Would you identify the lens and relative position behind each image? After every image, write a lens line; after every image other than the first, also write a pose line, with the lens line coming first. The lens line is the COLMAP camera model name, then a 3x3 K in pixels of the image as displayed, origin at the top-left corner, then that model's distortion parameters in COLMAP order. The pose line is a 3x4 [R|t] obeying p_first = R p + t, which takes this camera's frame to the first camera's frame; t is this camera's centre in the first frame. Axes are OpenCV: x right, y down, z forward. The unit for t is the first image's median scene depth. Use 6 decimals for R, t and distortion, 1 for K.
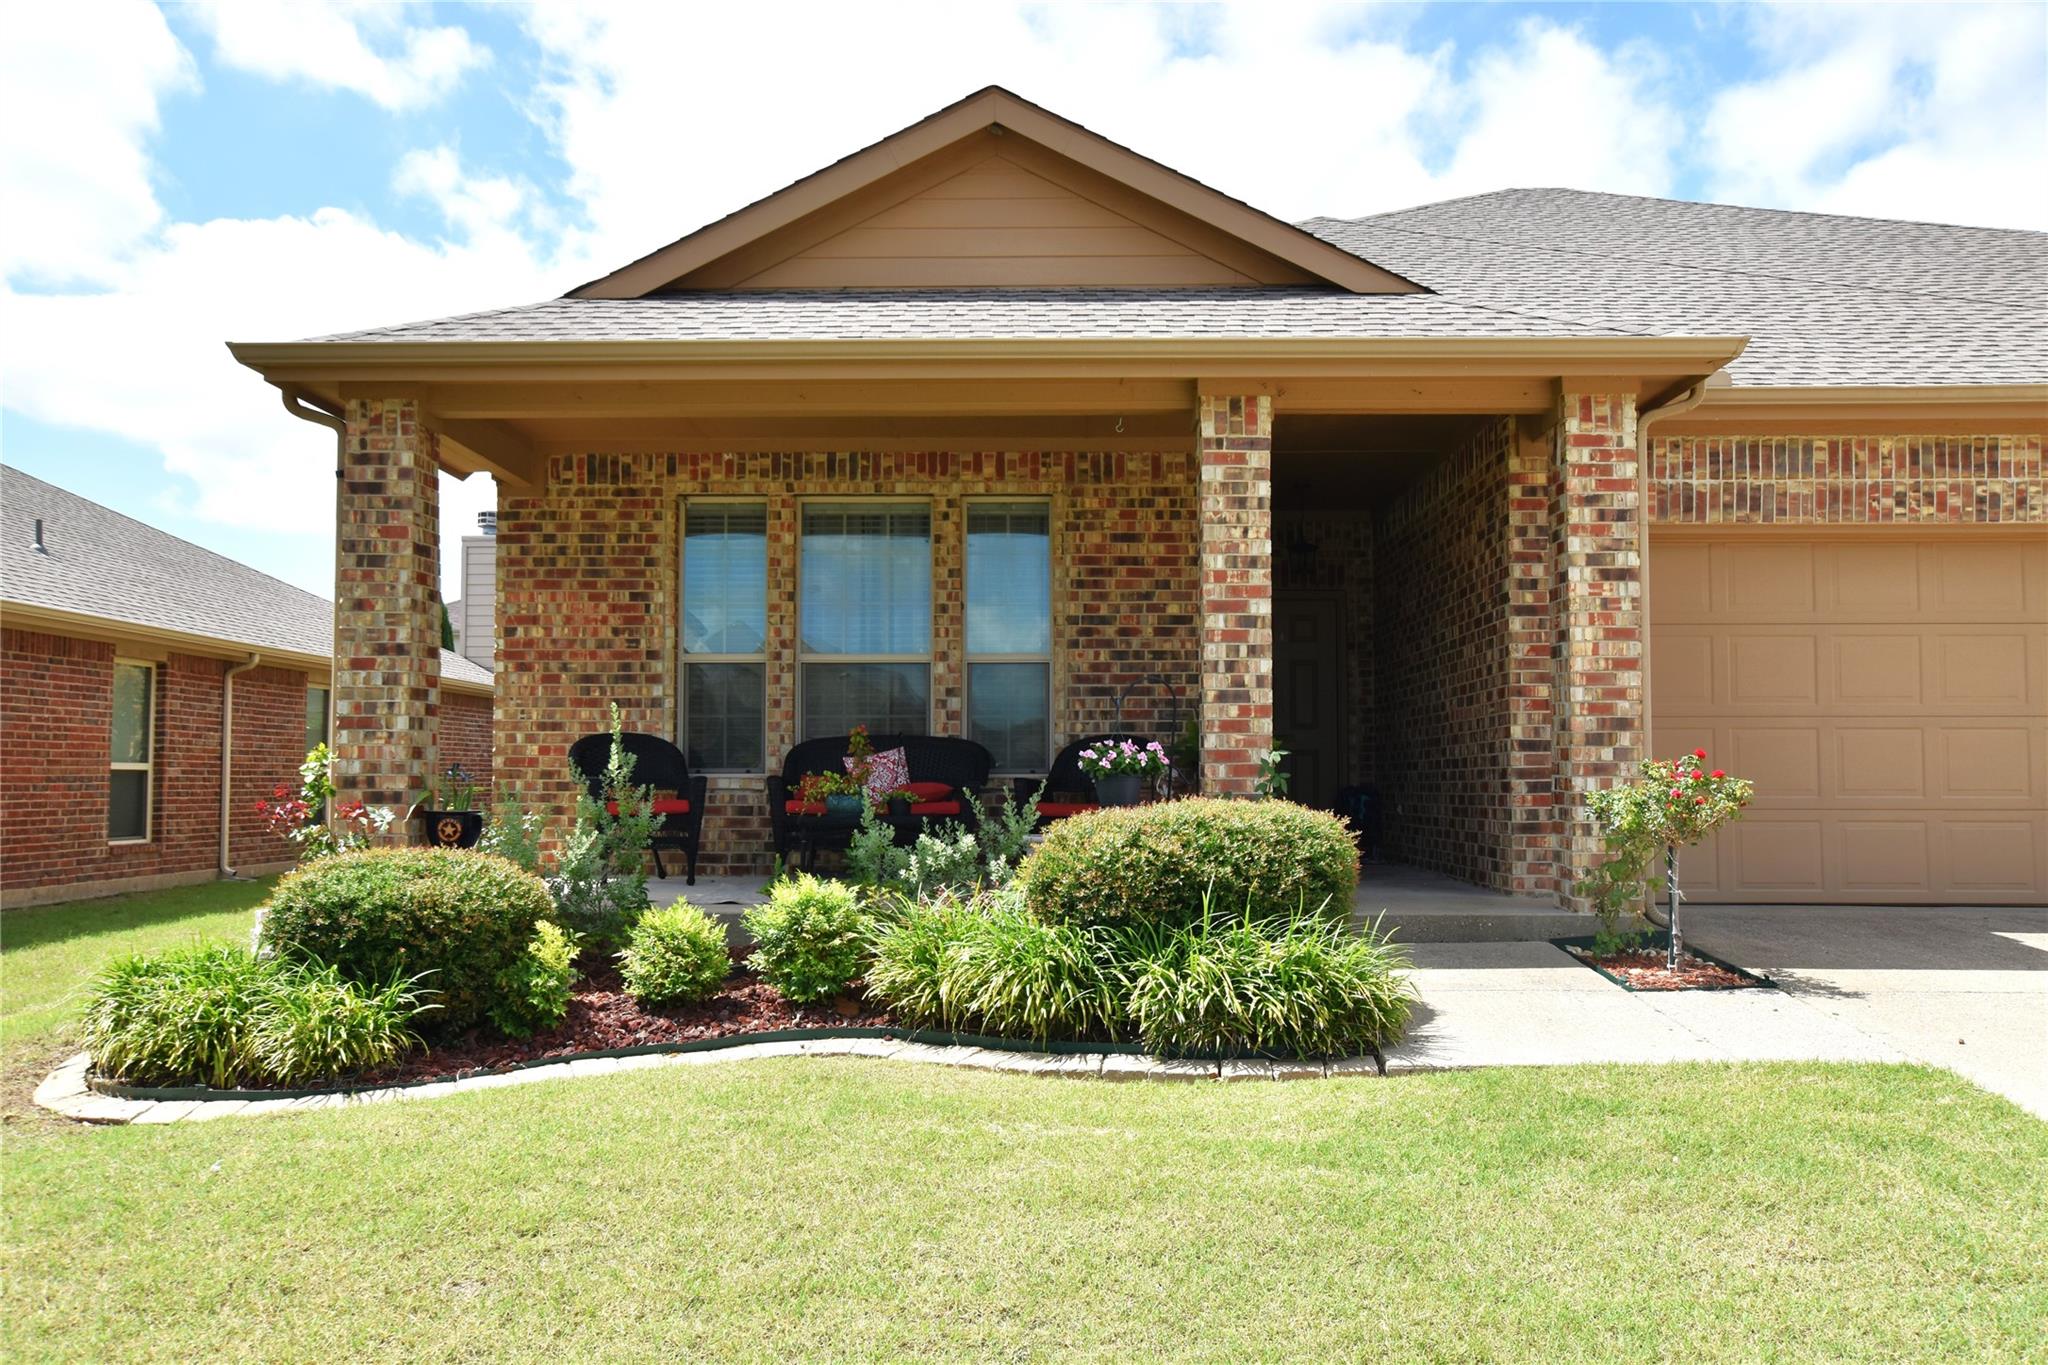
lens RADIAL K [[1668.2, 0, 1024.0], [0, 1668.2, 682.5], [0, 0, 1]] dist [-0.003286, 0.071379]
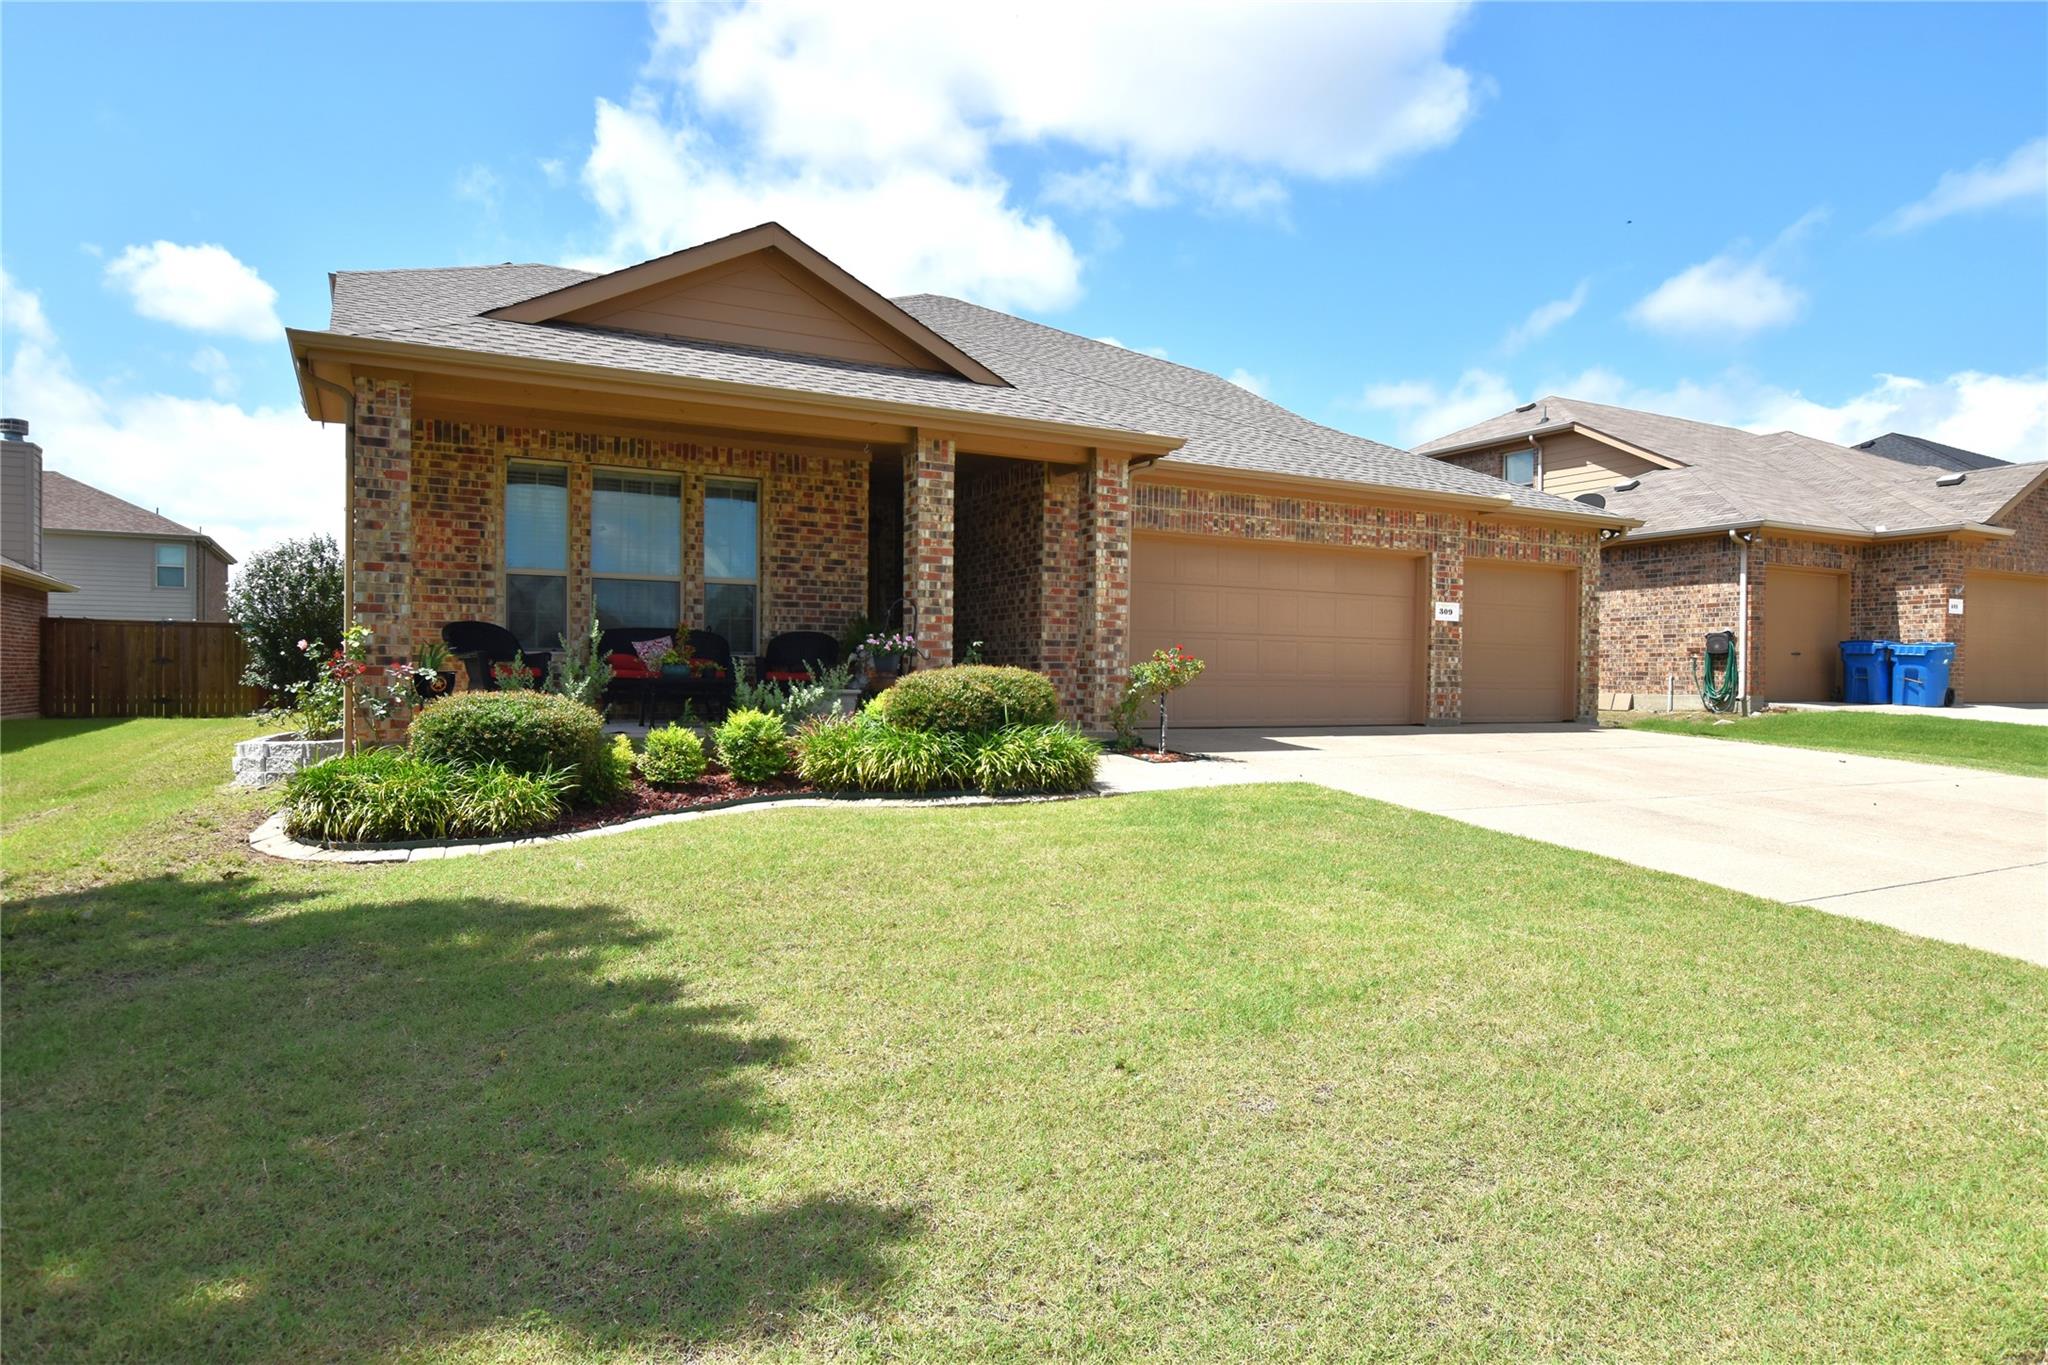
lens RADIAL K [[1235.3, 0, 1024.0], [0, 1235.3, 682.5], [0, 0, 1]] dist [-0.005636, 0.000970]
pose [[0.872340, 0.006429, 0.488858, -0.380546], [-0.037586, 0.997836, 0.053947, 0.008625], [-0.487454, -0.065435, 0.870694, -0.169587]]
